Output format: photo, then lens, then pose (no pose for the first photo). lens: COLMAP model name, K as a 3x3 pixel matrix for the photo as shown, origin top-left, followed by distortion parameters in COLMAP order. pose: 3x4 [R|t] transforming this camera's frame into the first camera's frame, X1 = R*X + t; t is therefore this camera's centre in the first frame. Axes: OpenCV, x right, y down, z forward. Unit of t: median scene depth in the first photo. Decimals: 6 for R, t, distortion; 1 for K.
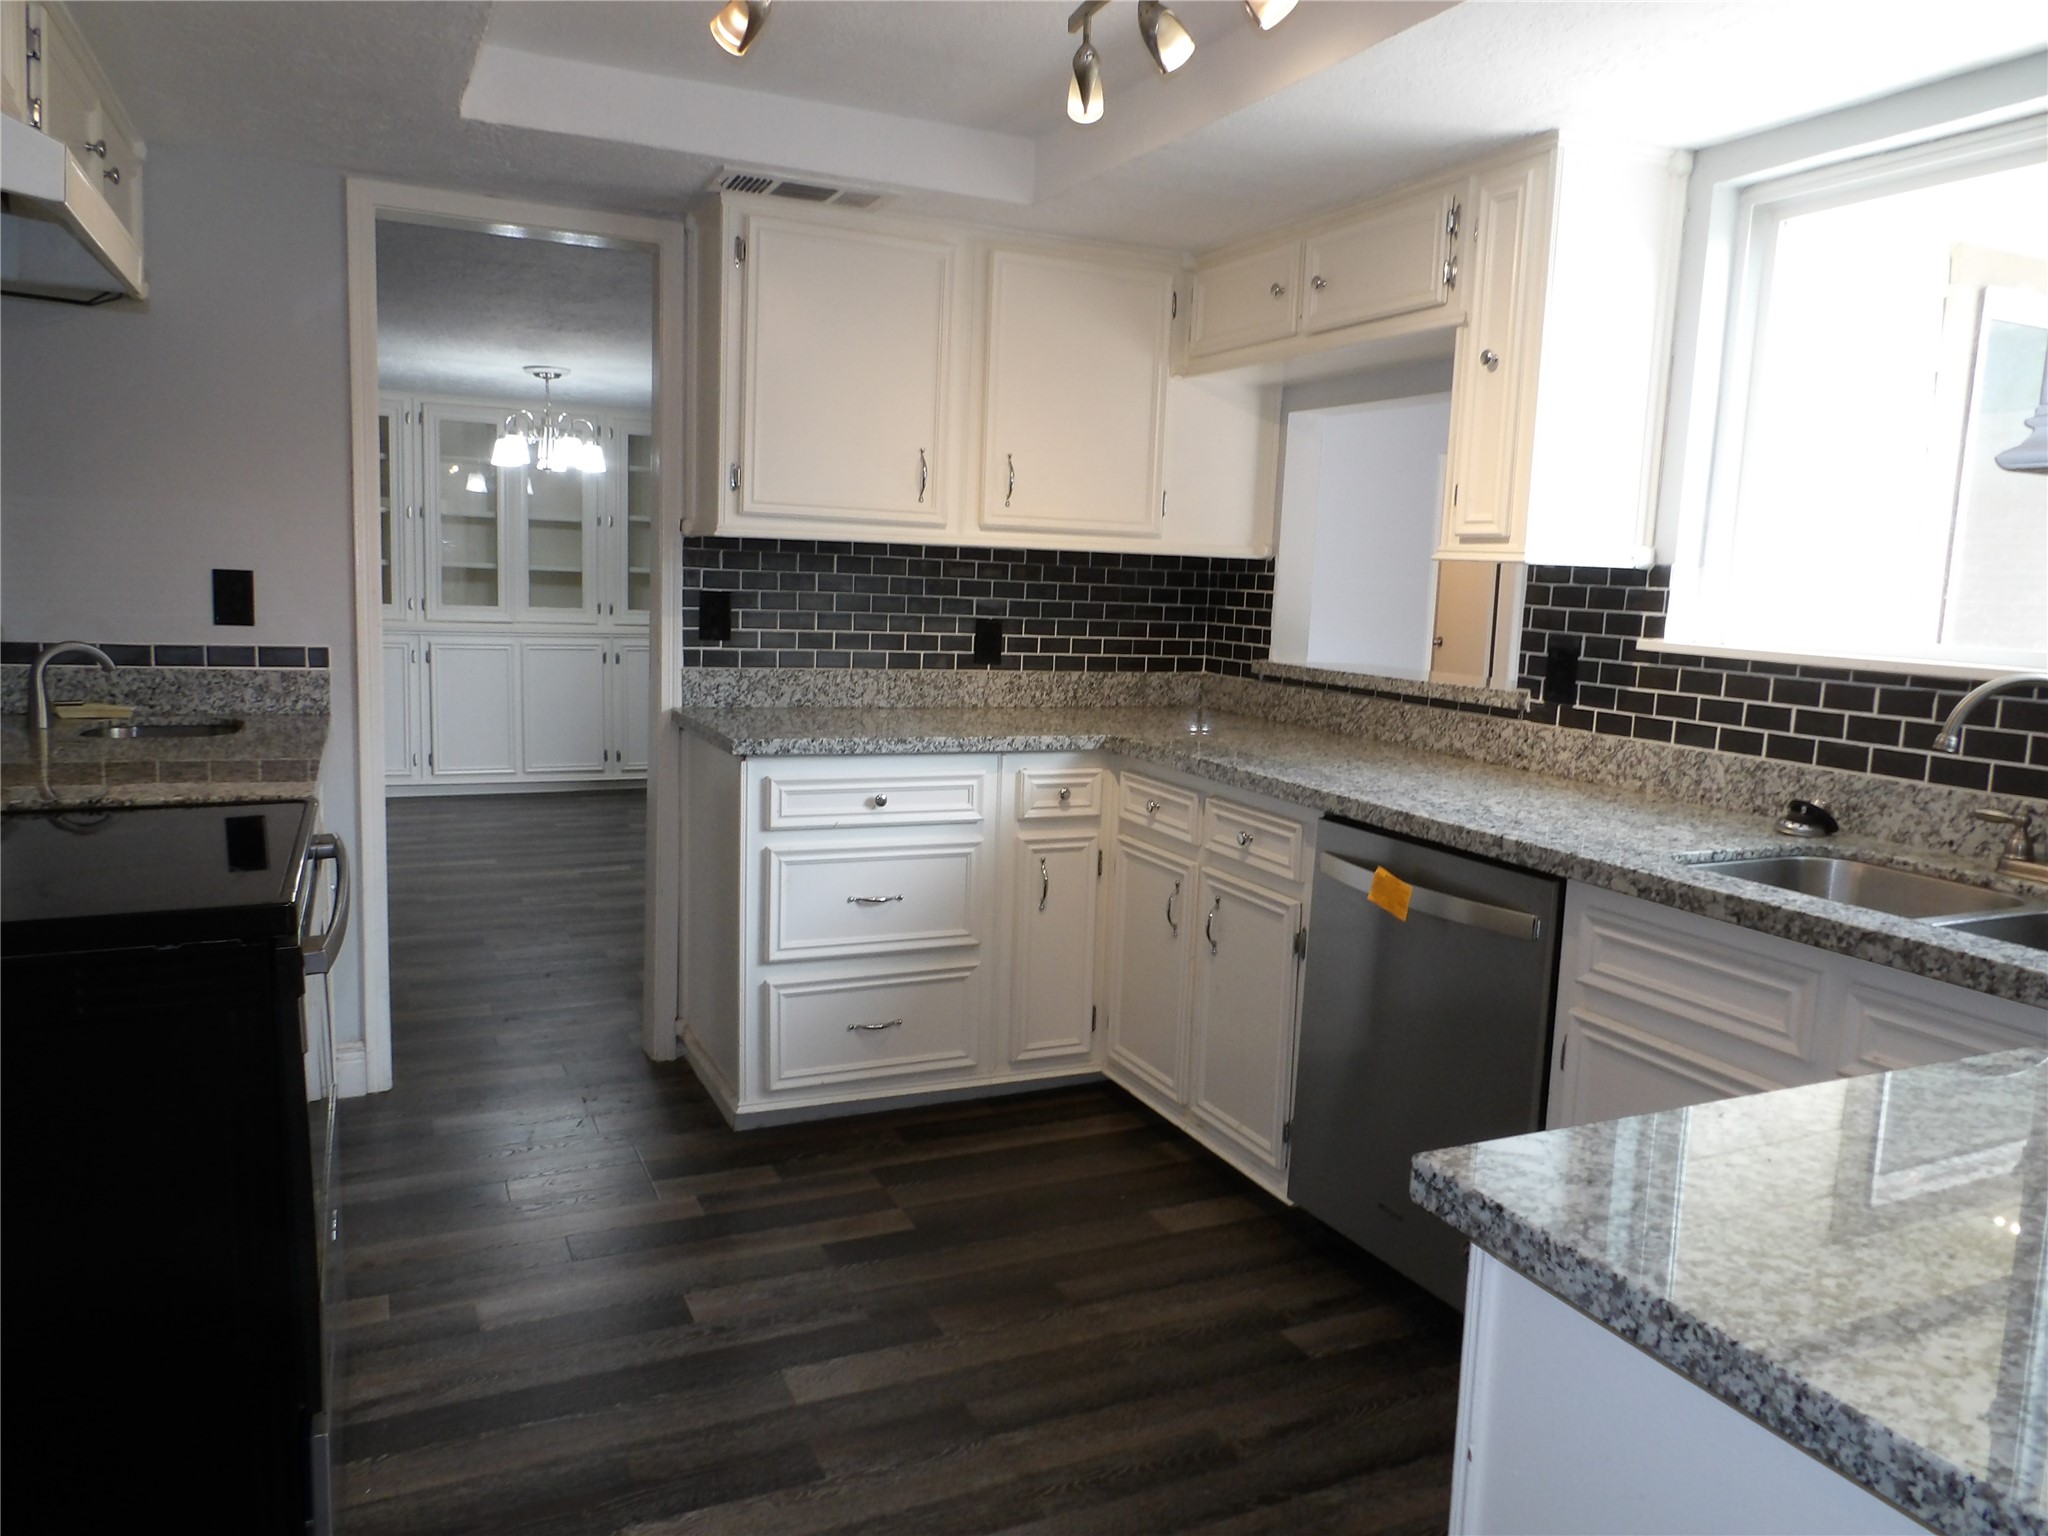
lens RADIAL K [[1424.7, 0, 1024.0], [0, 1424.7, 768.0], [0, 0, 1]] dist [-0.020407, 0.004422]
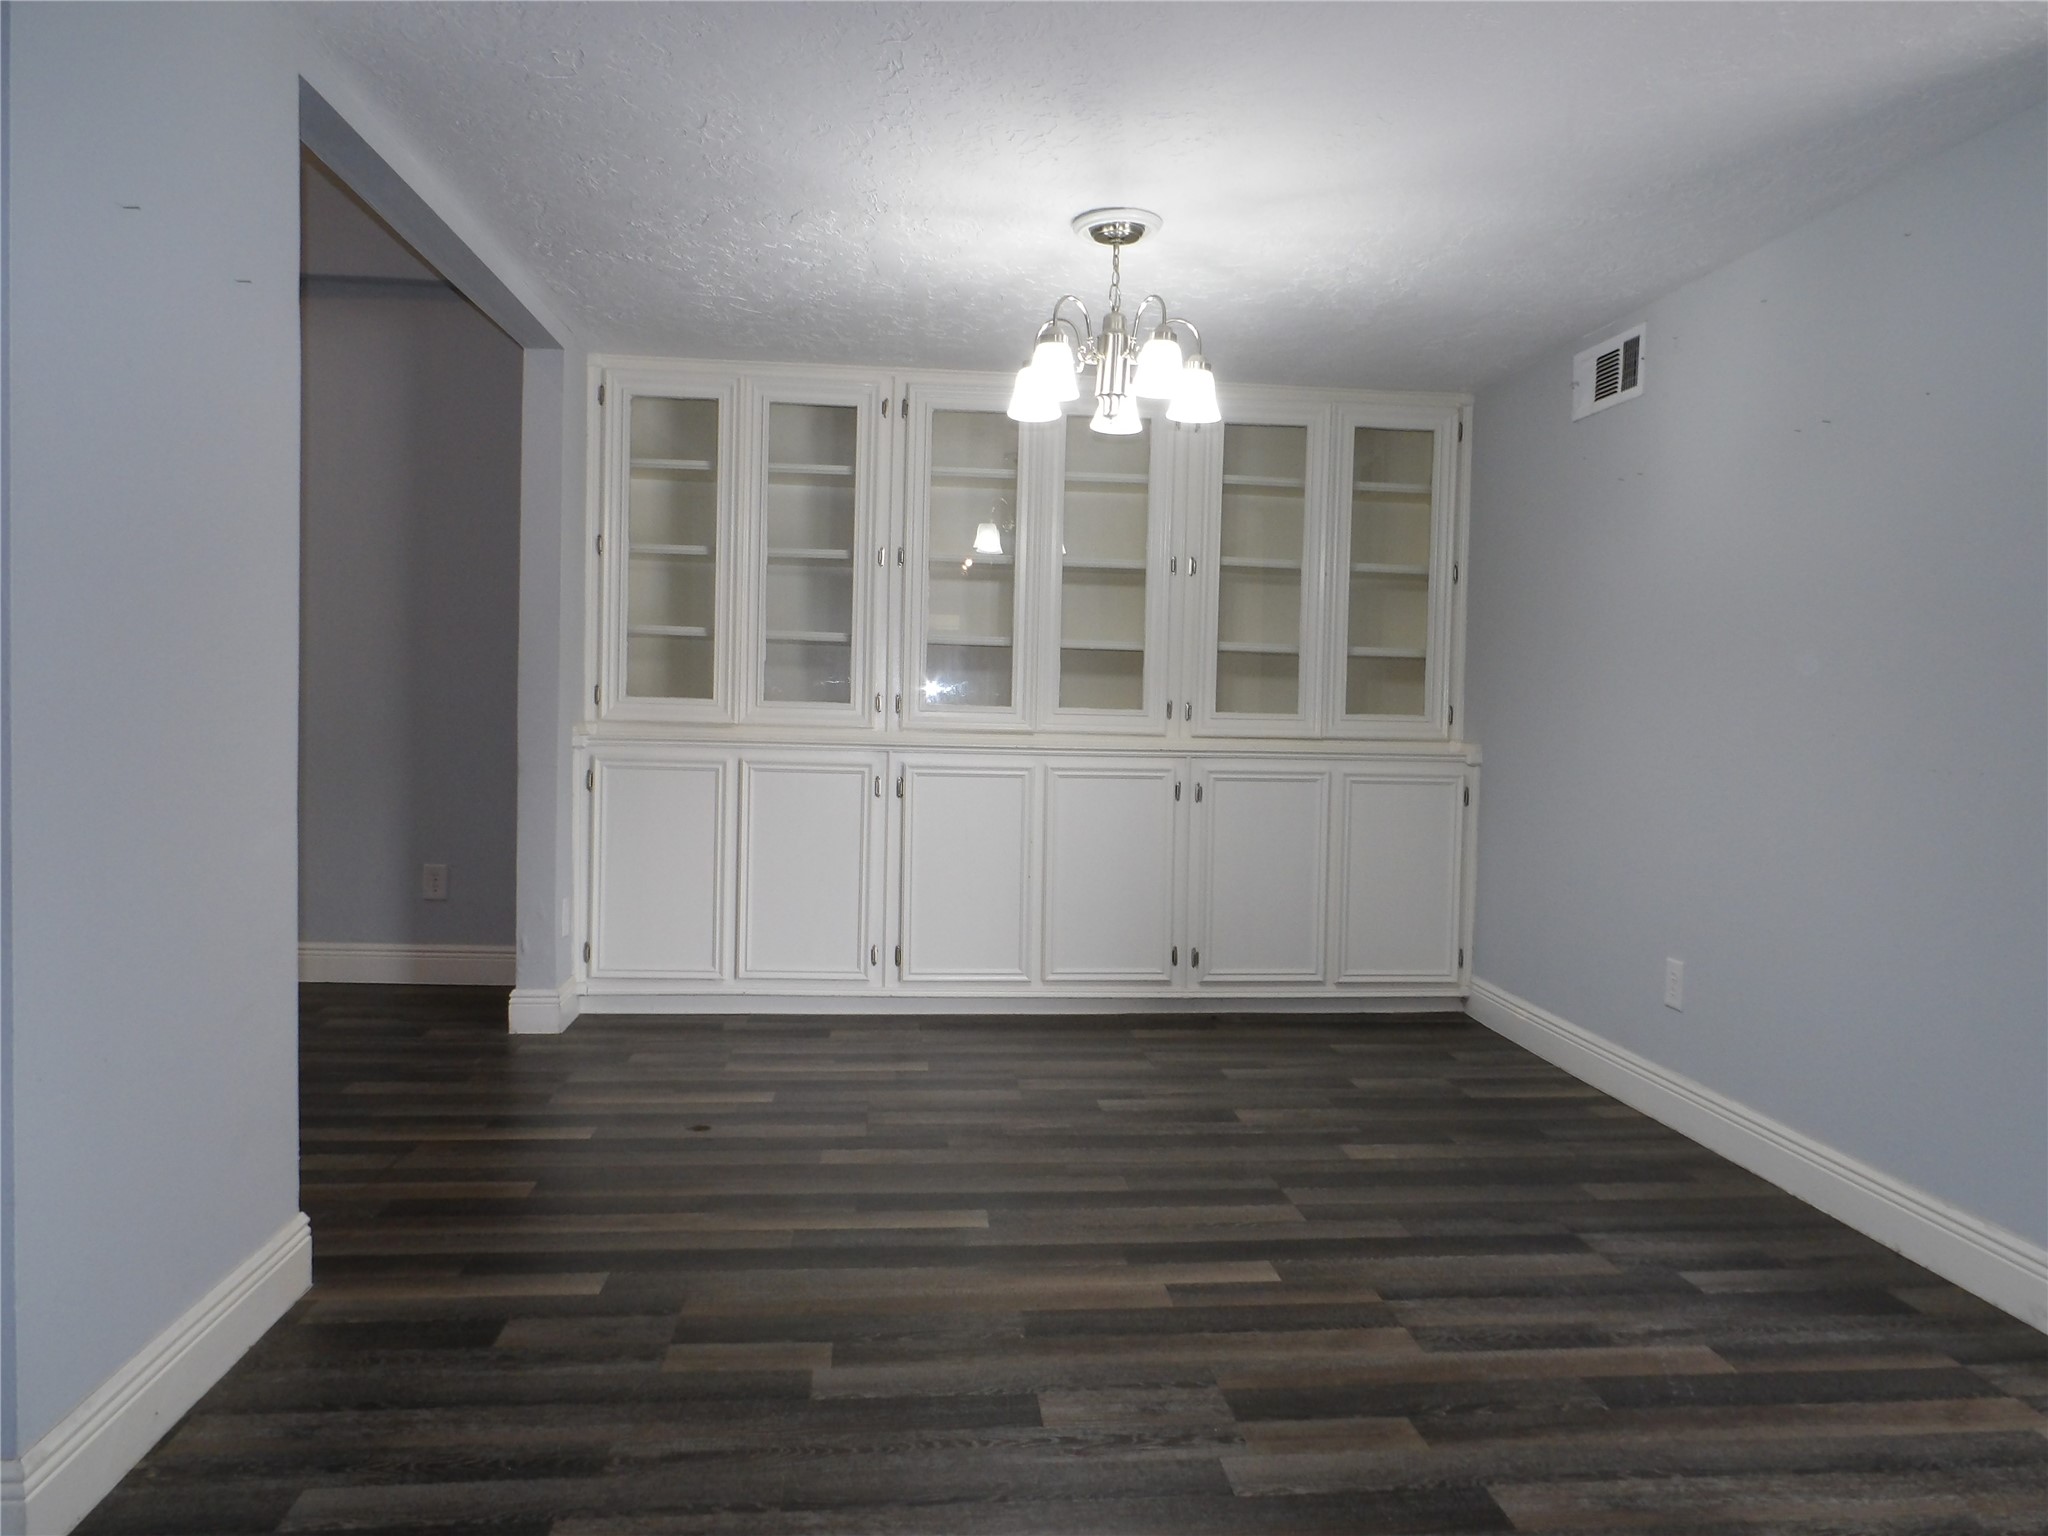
lens RADIAL K [[1424.7, 0, 1024.0], [0, 1424.7, 768.0], [0, 0, 1]] dist [-0.020407, 0.004422]
pose [[0.940584, 0.003956, -0.339537, -0.159195], [-0.034603, 0.995843, -0.084253, -0.036260], [0.337792, 0.090996, 0.936812, 0.436181]]
